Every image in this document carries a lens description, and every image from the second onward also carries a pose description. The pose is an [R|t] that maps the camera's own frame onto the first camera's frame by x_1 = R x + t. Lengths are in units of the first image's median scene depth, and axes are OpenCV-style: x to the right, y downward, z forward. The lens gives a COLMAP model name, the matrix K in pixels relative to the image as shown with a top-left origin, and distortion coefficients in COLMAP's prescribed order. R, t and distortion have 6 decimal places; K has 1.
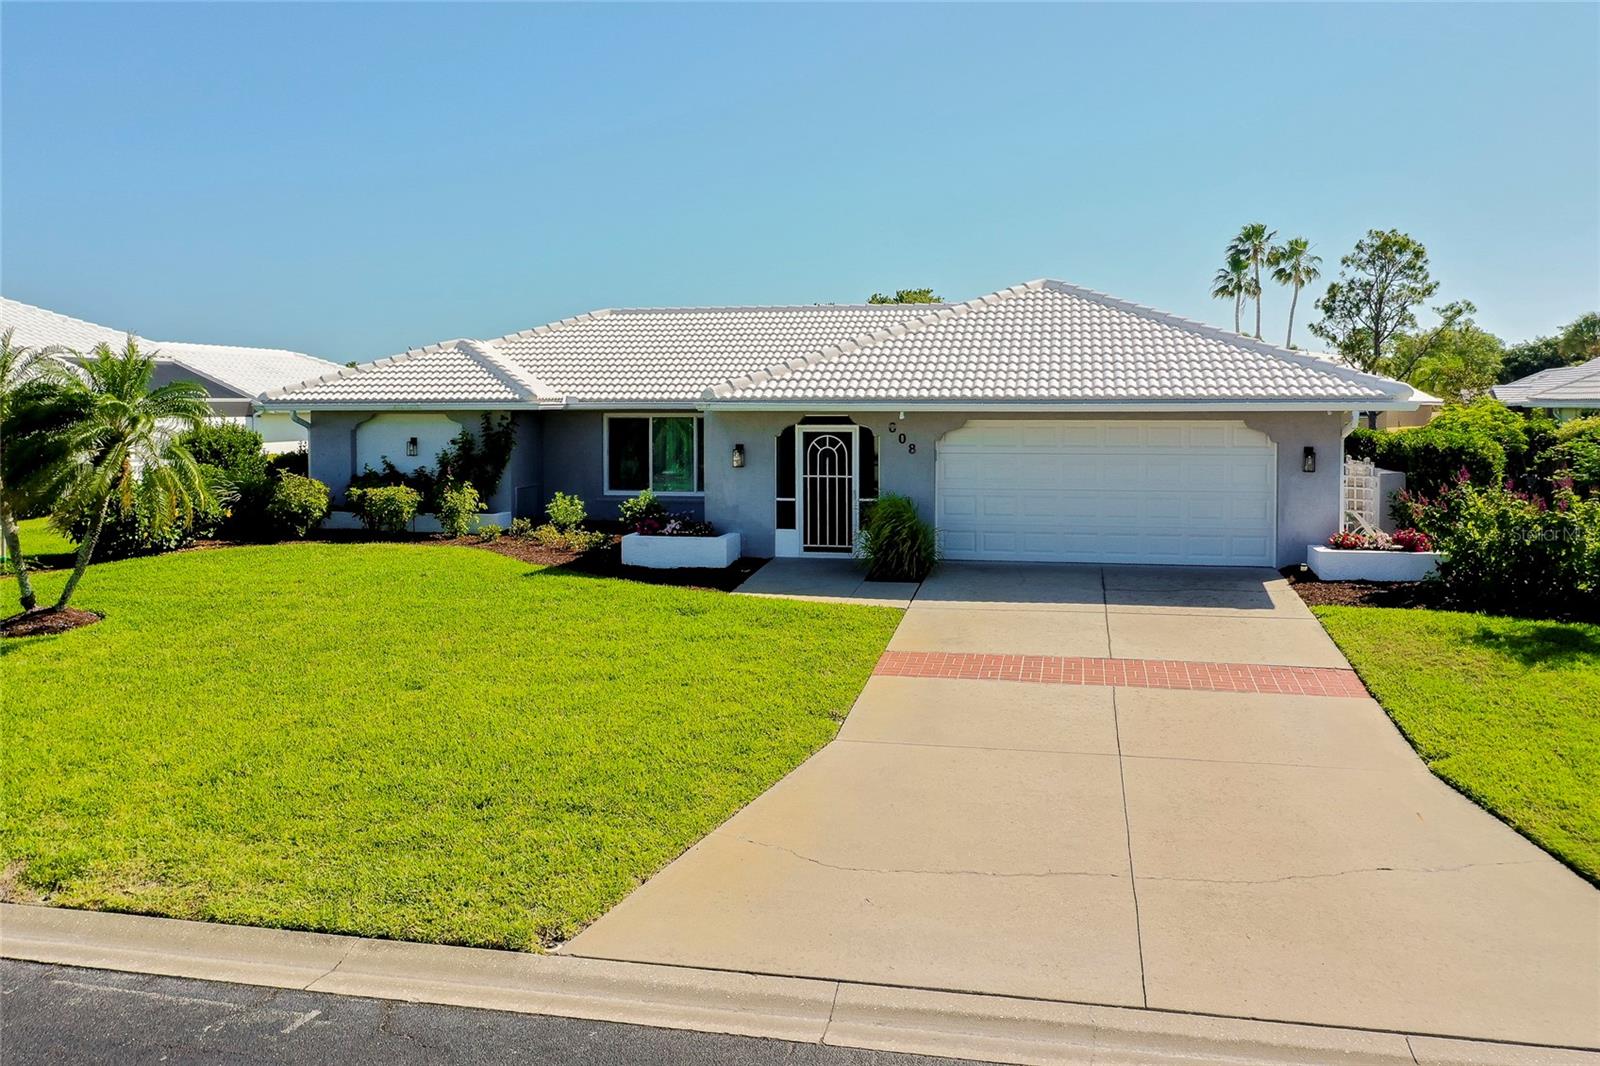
lens RADIAL K [[1286.6, 0, 794.4], [0, 1286.6, 449.7], [0, 0, 1]] dist [-0.003526, 0.000524]
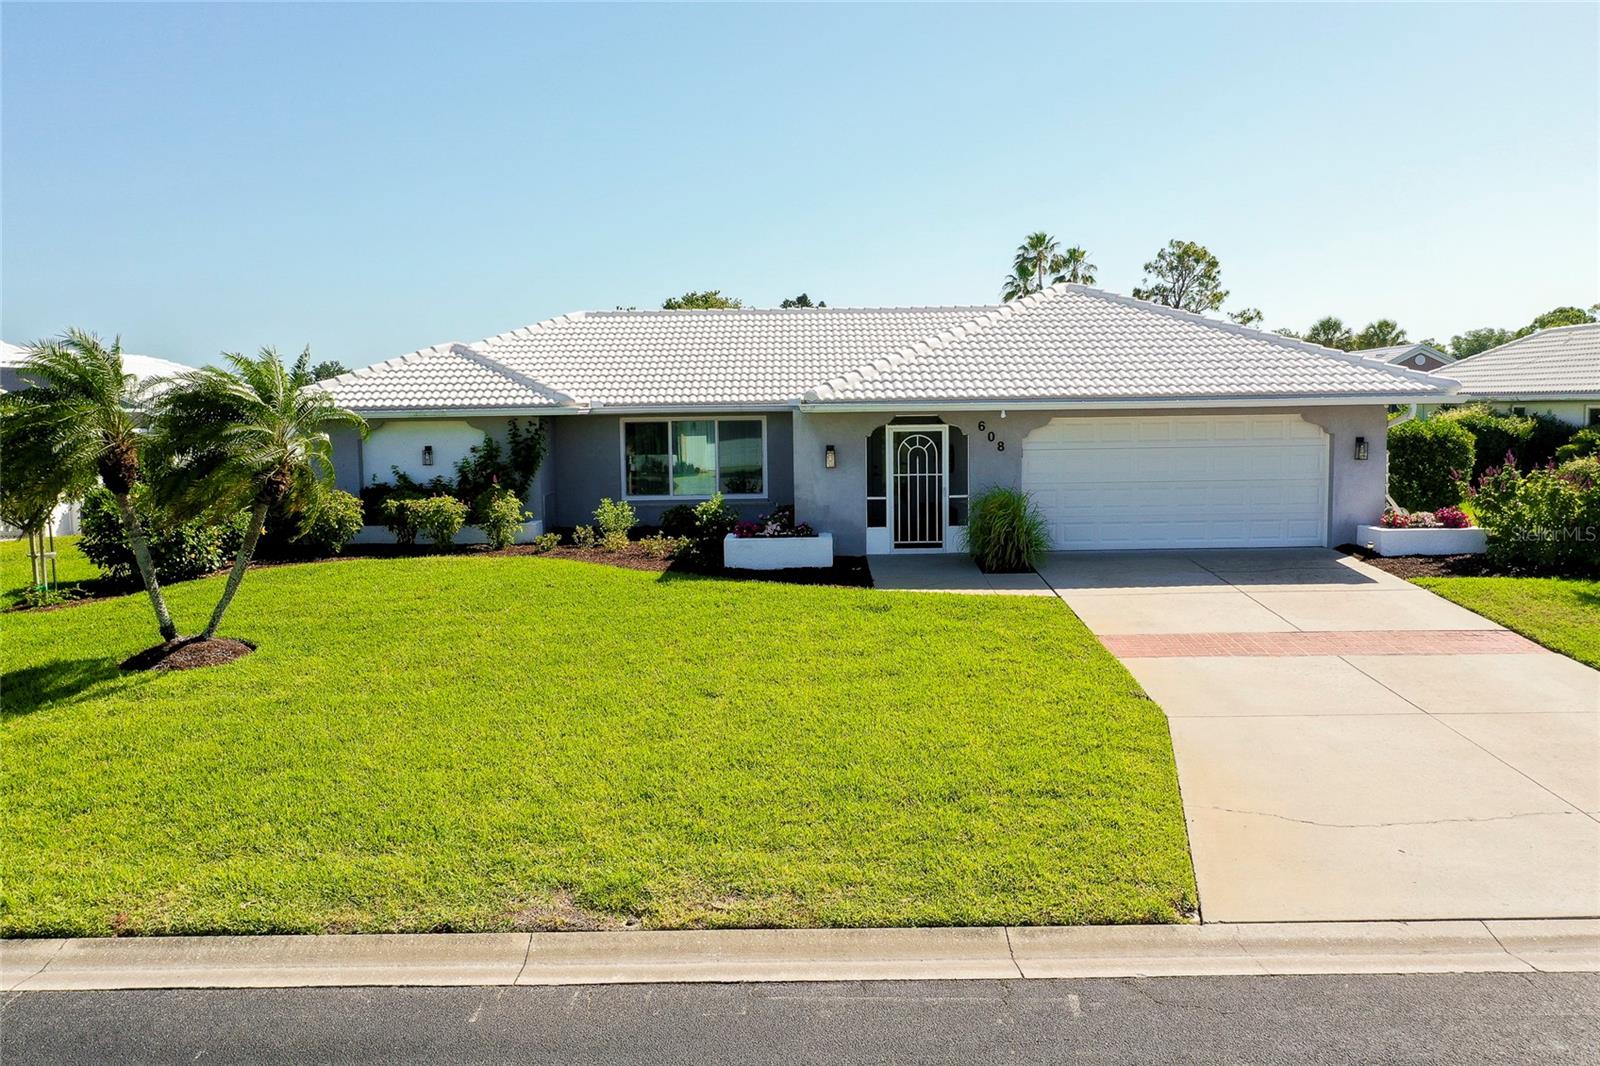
lens RADIAL K [[1262.6, 0, 800.0], [0, 1262.6, 533.0], [0, 0, 1]] dist [0.002332, -0.002441]
pose [[0.978381, -0.033401, 0.204098, -0.275936], [0.020458, 0.997662, 0.065200, -0.000640], [-0.205798, -0.059615, 0.976777, 0.028610]]
